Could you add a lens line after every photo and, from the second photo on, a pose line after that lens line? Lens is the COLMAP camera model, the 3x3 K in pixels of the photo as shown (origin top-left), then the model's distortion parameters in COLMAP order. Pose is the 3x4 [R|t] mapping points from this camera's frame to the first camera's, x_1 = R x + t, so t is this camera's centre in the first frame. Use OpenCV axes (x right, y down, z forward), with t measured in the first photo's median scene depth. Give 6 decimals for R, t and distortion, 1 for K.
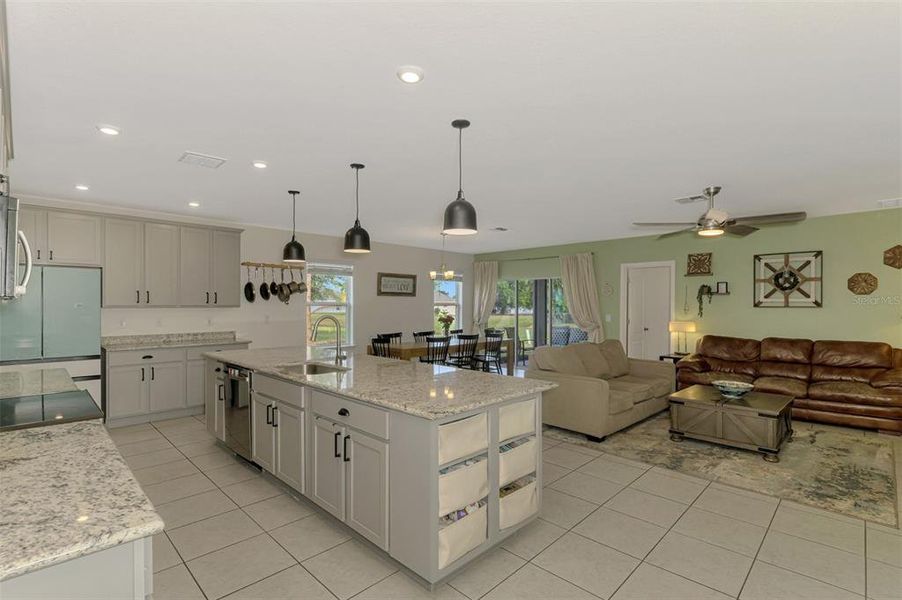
lens RADIAL K [[423.5, 0, 446.0], [0, 423.5, 306.6], [0, 0, 1]] dist [-0.011183, -0.002799]
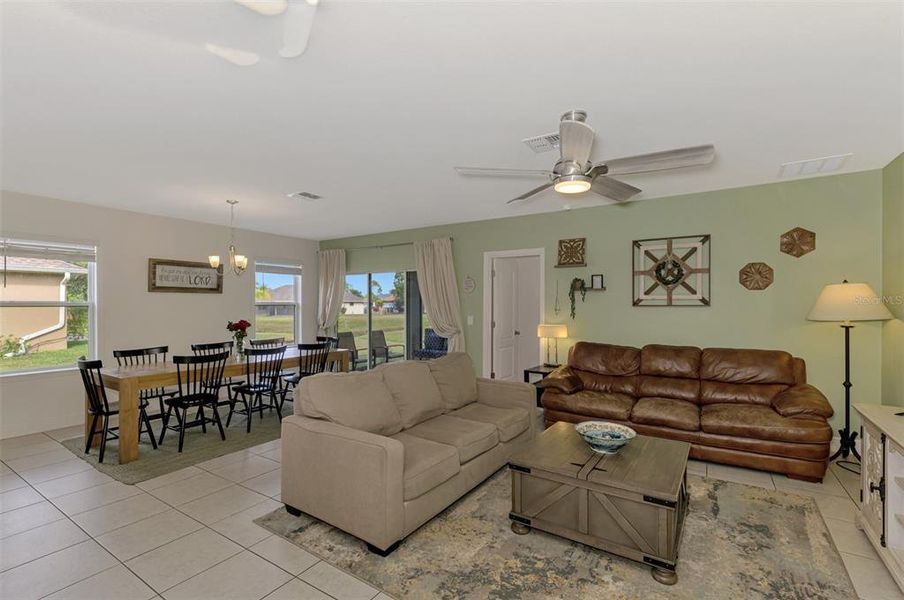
lens RADIAL K [[408.6, 0, 451.4], [0, 408.6, 305.2], [0, 0, 1]] dist [0.000417, -0.002133]
pose [[0.976512, -0.005019, 0.215404, 0.240799], [0.005108, 0.999987, 0.000141, -0.002179], [-0.215402, 0.000962, 0.976525, 0.333767]]
